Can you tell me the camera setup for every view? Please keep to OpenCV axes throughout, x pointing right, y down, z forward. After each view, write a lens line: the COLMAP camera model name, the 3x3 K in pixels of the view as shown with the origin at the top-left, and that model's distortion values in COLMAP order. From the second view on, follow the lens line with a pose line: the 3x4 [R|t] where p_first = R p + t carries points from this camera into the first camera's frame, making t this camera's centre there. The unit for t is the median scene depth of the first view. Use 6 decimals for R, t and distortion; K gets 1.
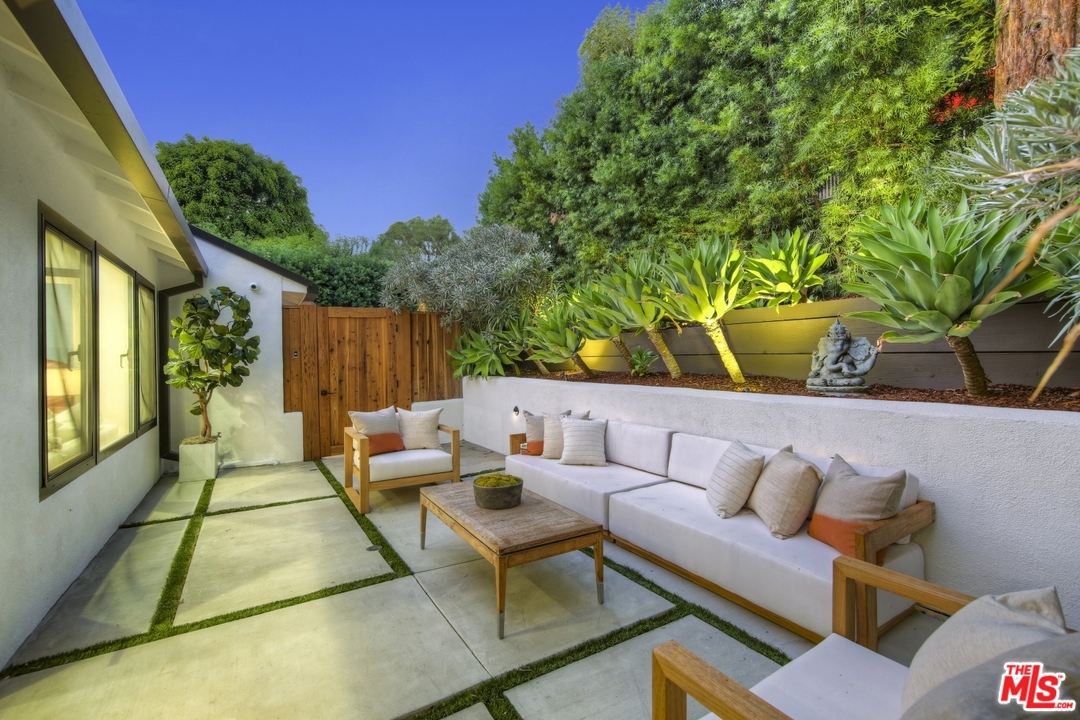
lens RADIAL K [[490.1, 0, 540.9], [0, 490.1, 351.1], [0, 0, 1]] dist [0.022742, -0.012708]
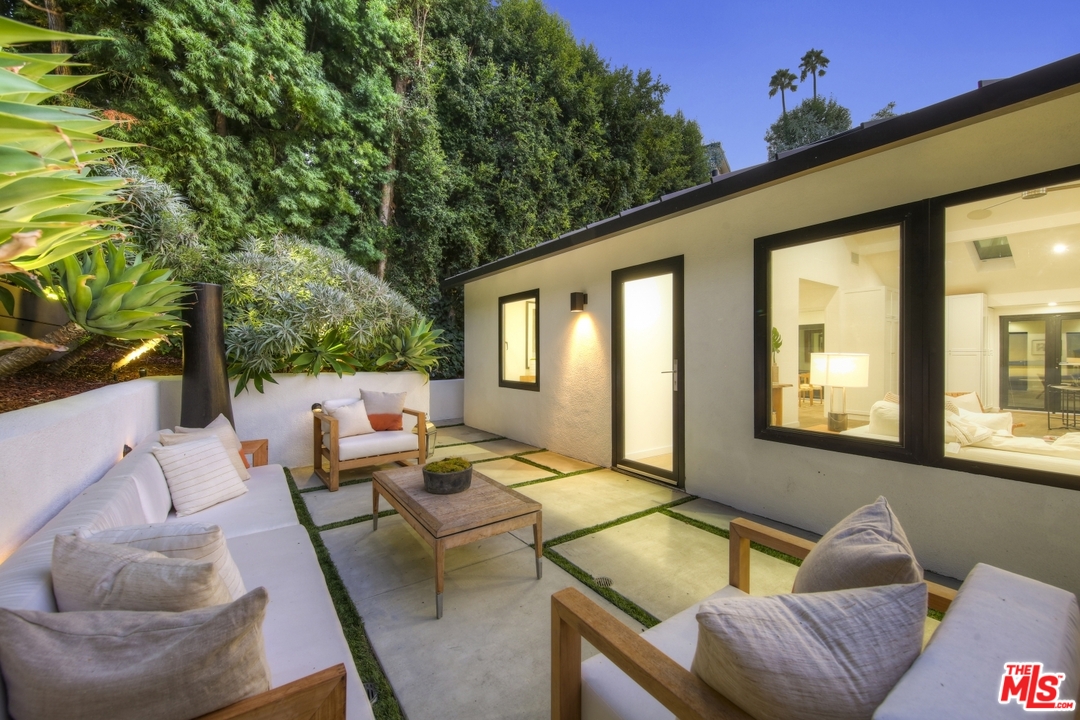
lens RADIAL K [[490.1, 0, 540.9], [0, 490.1, 351.1], [0, 0, 1]] dist [0.022742, -0.012708]
pose [[-0.998290, 0.012378, -0.057132, -0.251277], [0.012499, 0.999920, -0.001757, 0.028849], [0.057105, -0.002468, -0.998365, 2.310900]]
